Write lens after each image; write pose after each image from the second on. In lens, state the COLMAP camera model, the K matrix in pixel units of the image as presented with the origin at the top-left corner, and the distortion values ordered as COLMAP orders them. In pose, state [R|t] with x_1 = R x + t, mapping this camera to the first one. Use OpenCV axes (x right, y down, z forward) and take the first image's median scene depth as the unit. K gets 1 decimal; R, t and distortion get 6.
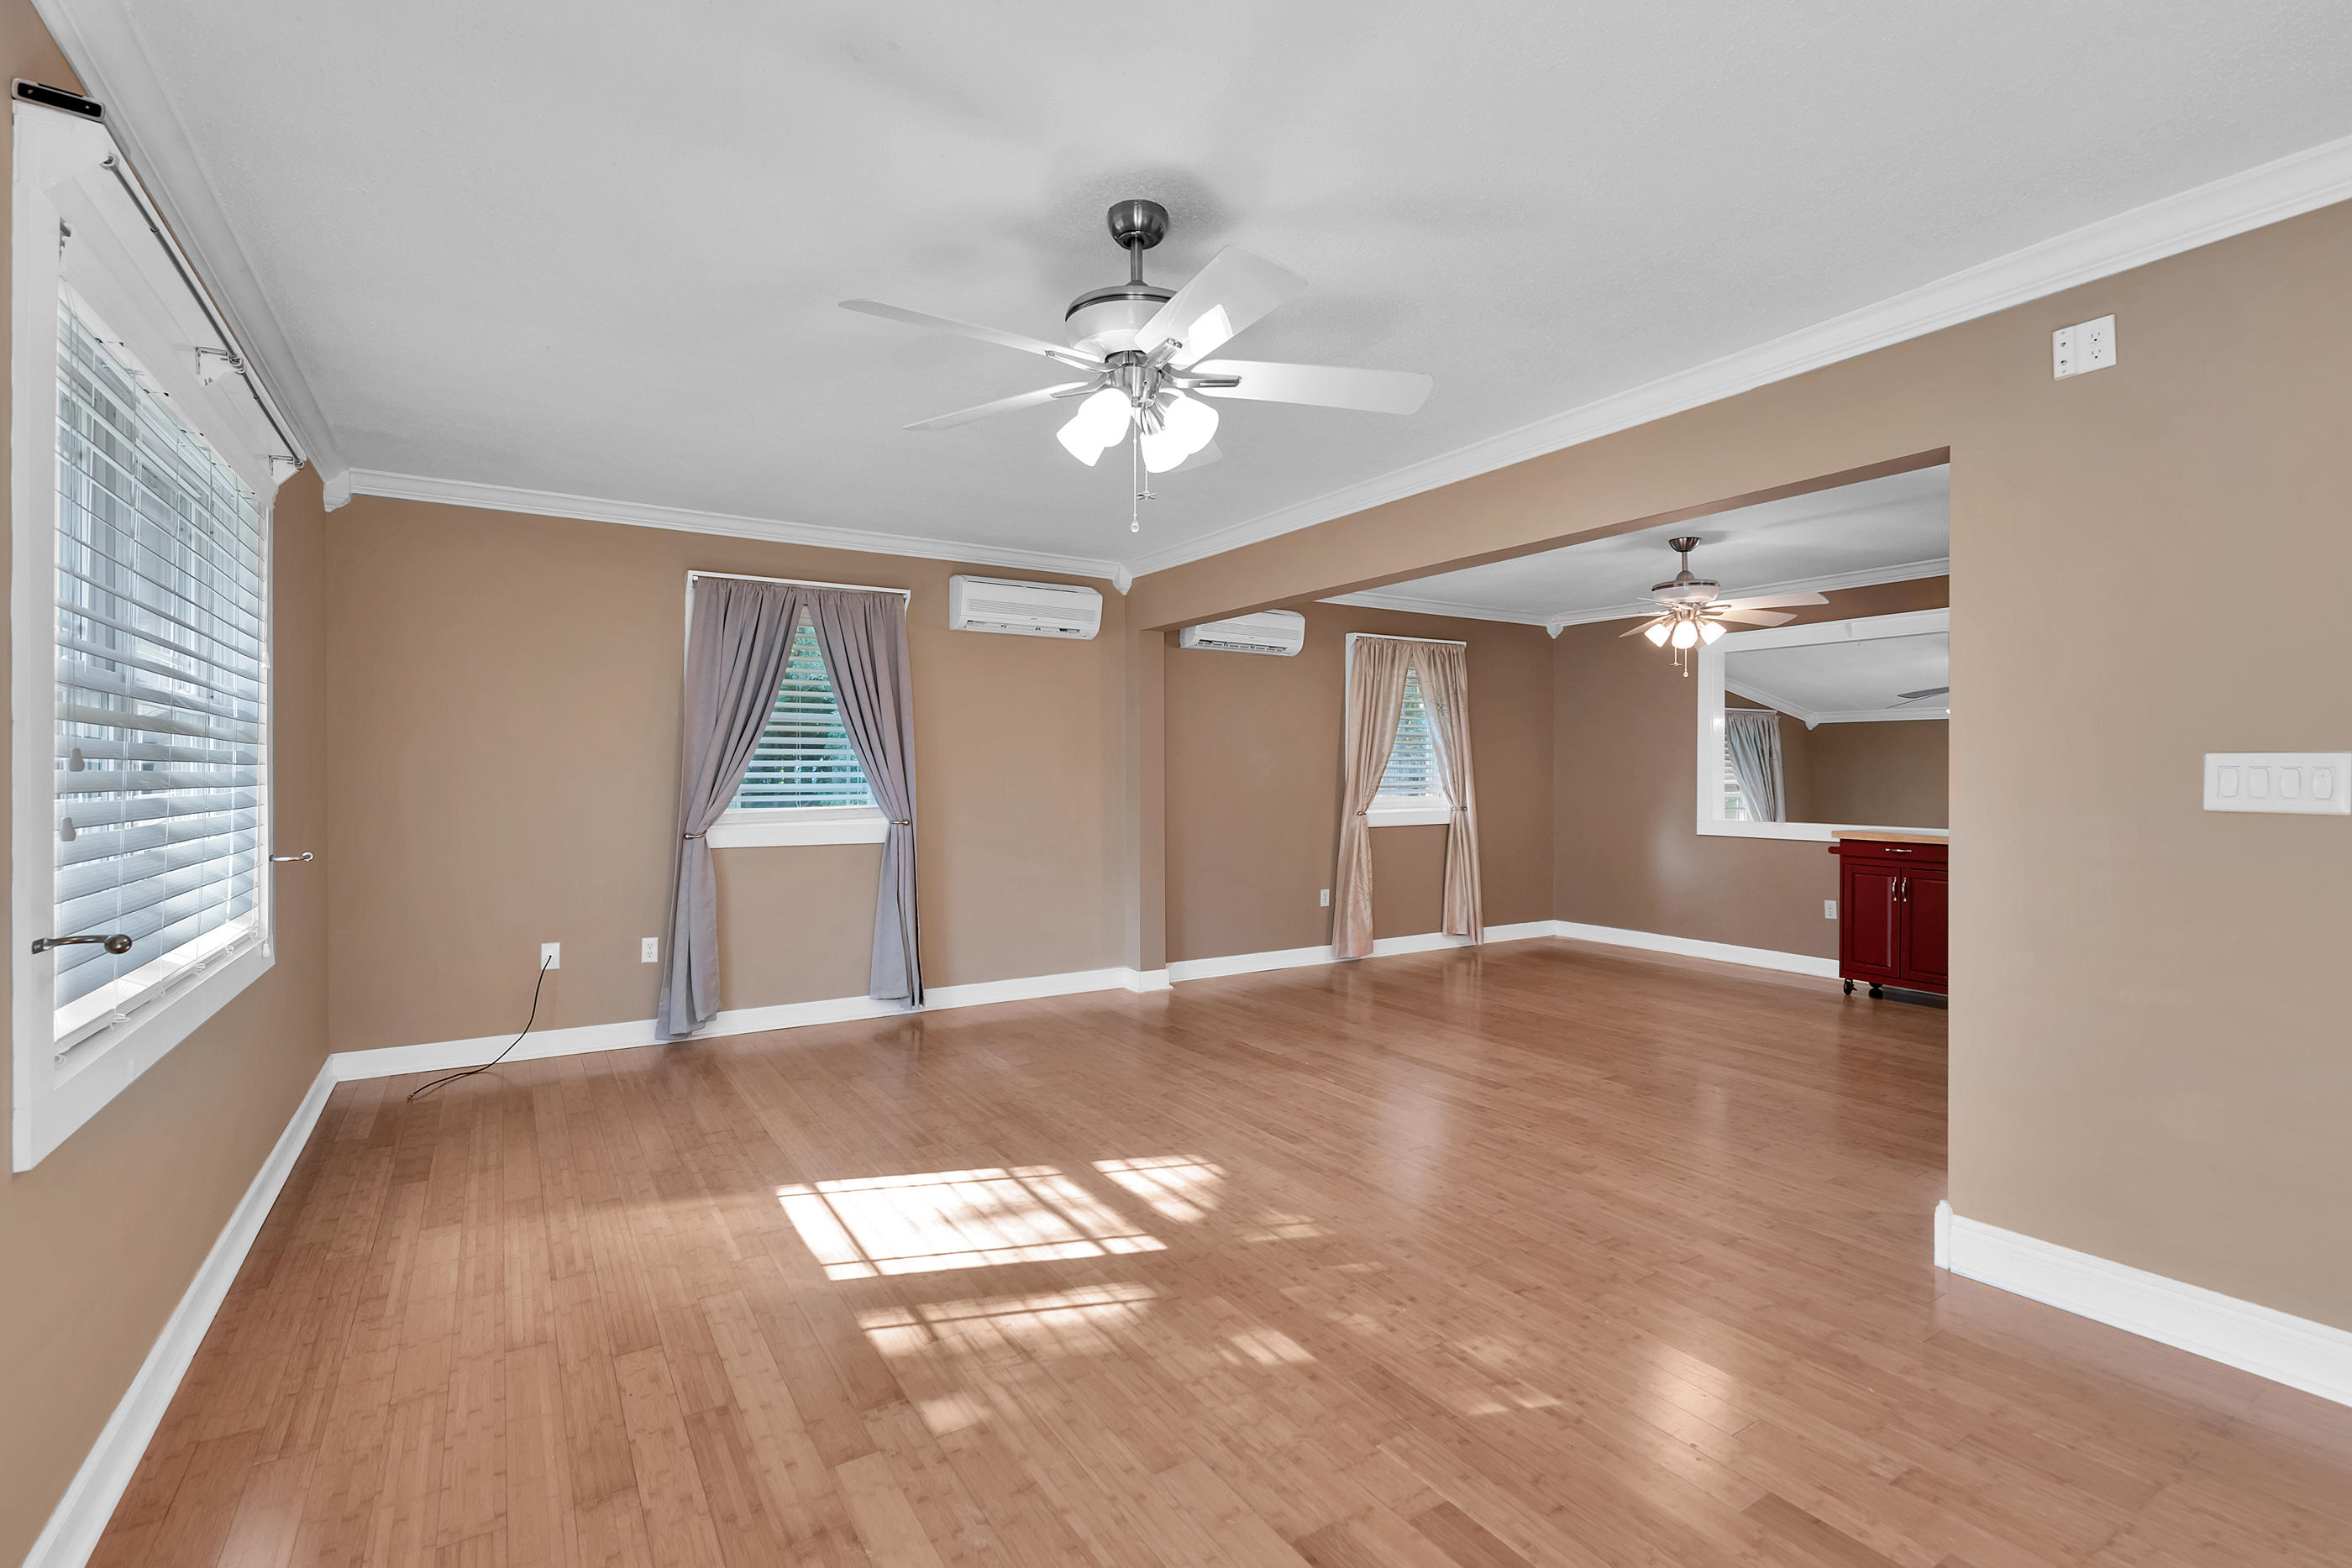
lens RADIAL K [[1069.1, 0, 1176.0], [0, 1069.1, 784.0], [0, 0, 1]] dist [-0.000193, -0.000164]
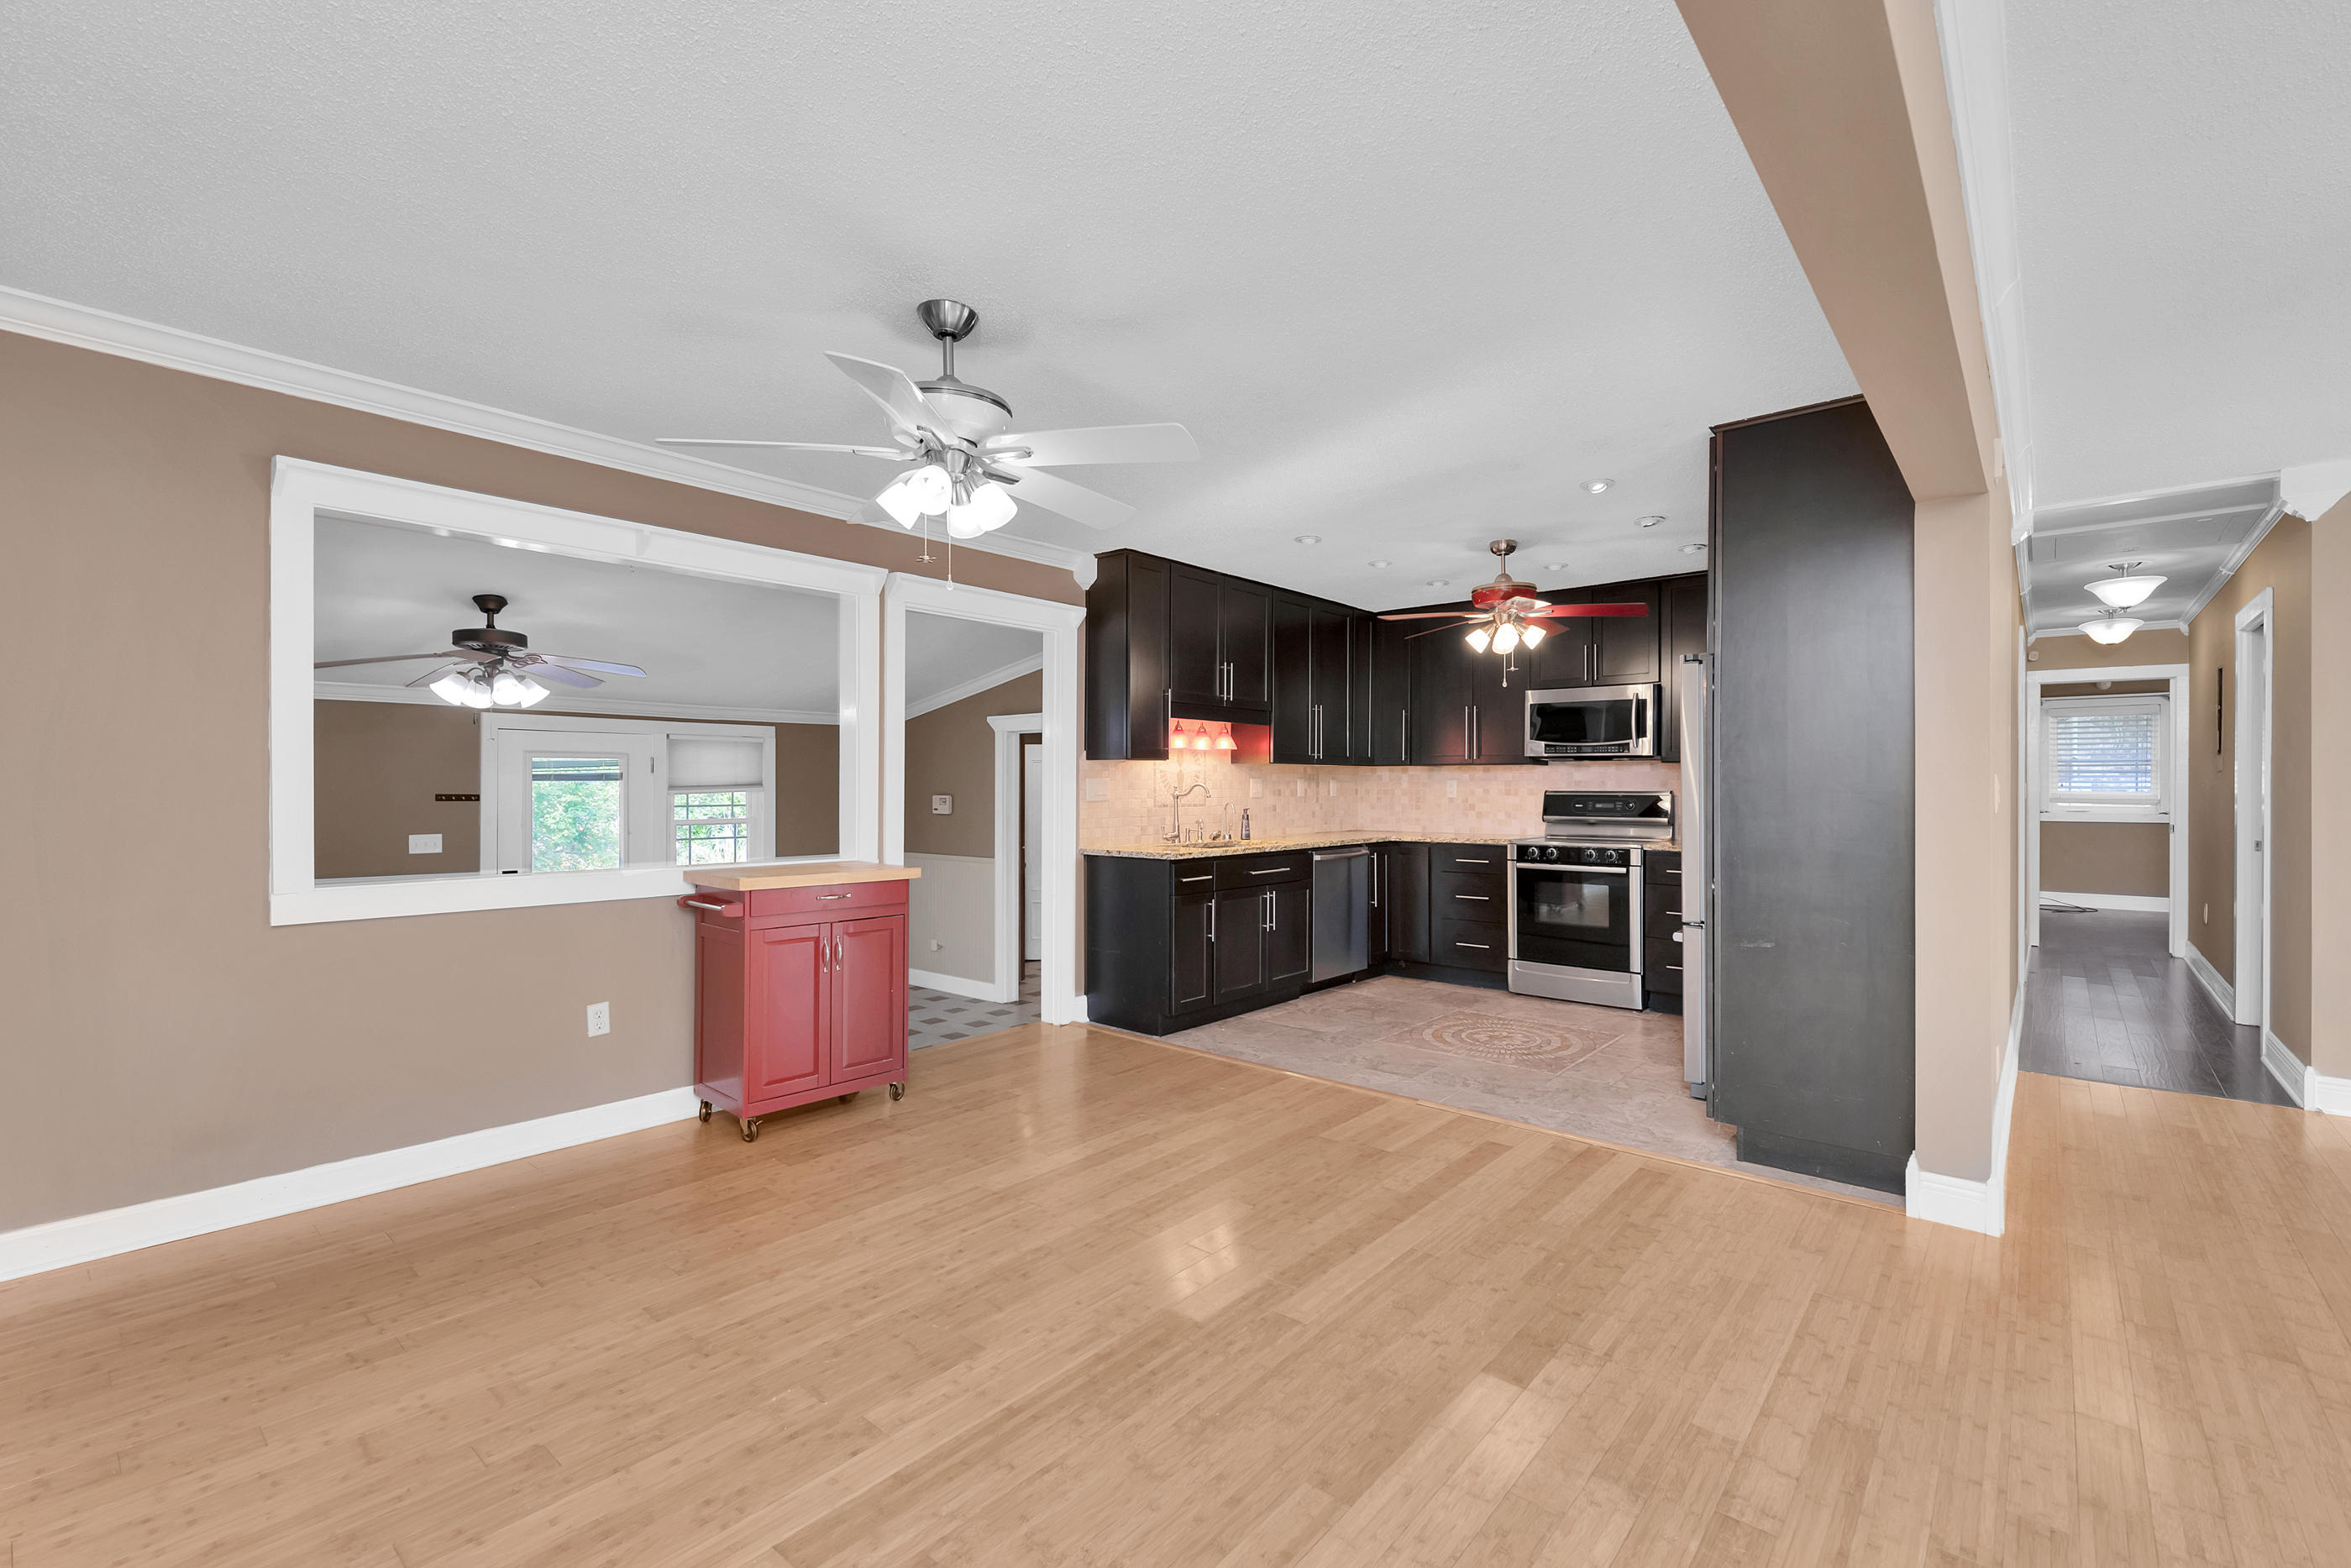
lens RADIAL K [[1006.8, 0, 1196.8], [0, 1006.8, 783.7], [0, 0, 1]] dist [0.000076, -0.000528]
pose [[-0.285588, 0.007855, 0.958320, -0.024213], [0.000603, 0.999968, -0.008016, -0.008872], [-0.958352, -0.001712, -0.285583, 1.822277]]
